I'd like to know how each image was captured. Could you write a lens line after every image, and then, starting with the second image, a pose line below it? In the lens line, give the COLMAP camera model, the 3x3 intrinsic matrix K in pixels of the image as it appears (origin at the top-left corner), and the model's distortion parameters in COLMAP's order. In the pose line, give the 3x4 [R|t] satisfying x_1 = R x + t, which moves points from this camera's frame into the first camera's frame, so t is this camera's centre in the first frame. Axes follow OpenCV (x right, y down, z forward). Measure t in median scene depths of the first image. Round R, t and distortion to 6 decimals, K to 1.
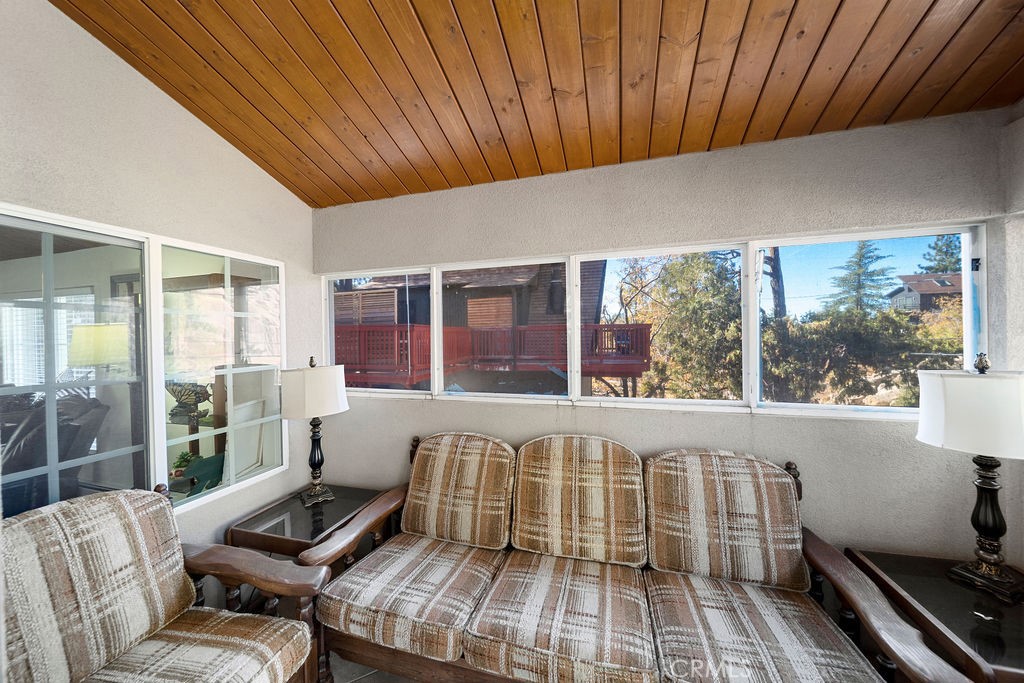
lens RADIAL K [[362.9, 0, 510.3], [0, 362.9, 337.0], [0, 0, 1]] dist [0.000000, 0.000089]
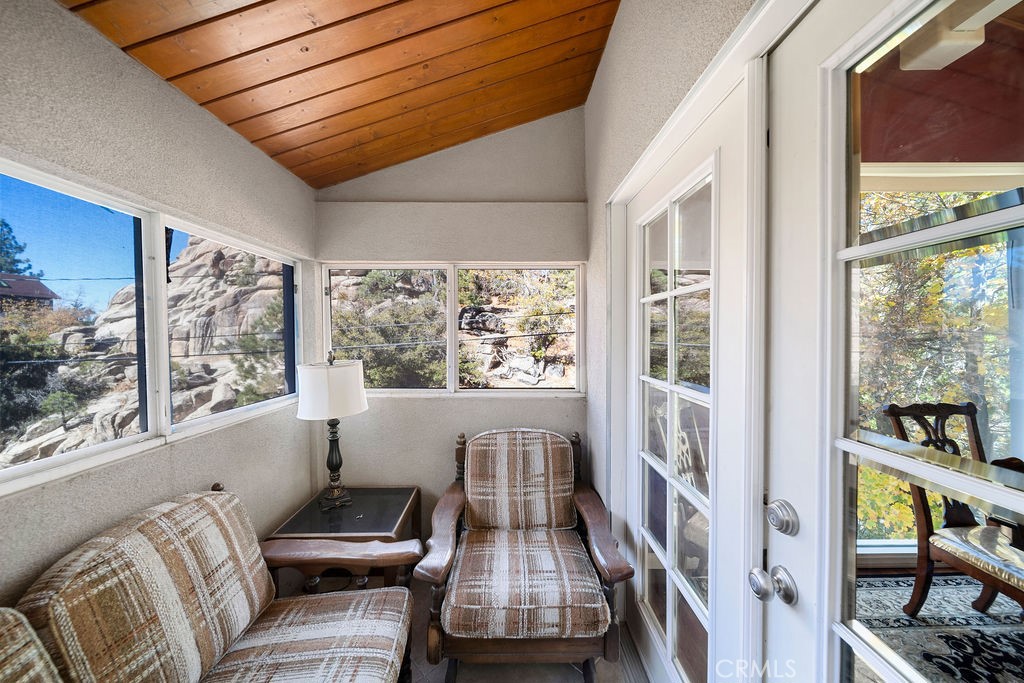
lens RADIAL K [[362.9, 0, 508.2], [0, 362.9, 338.2], [0, 0, 1]] dist [0.000000, 0.000089]
pose [[-0.286515, 0.003564, 0.958069, -0.282403], [0.009377, 0.999956, -0.000916, -0.000286], [-0.958030, 0.008721, -0.286536, 0.587299]]
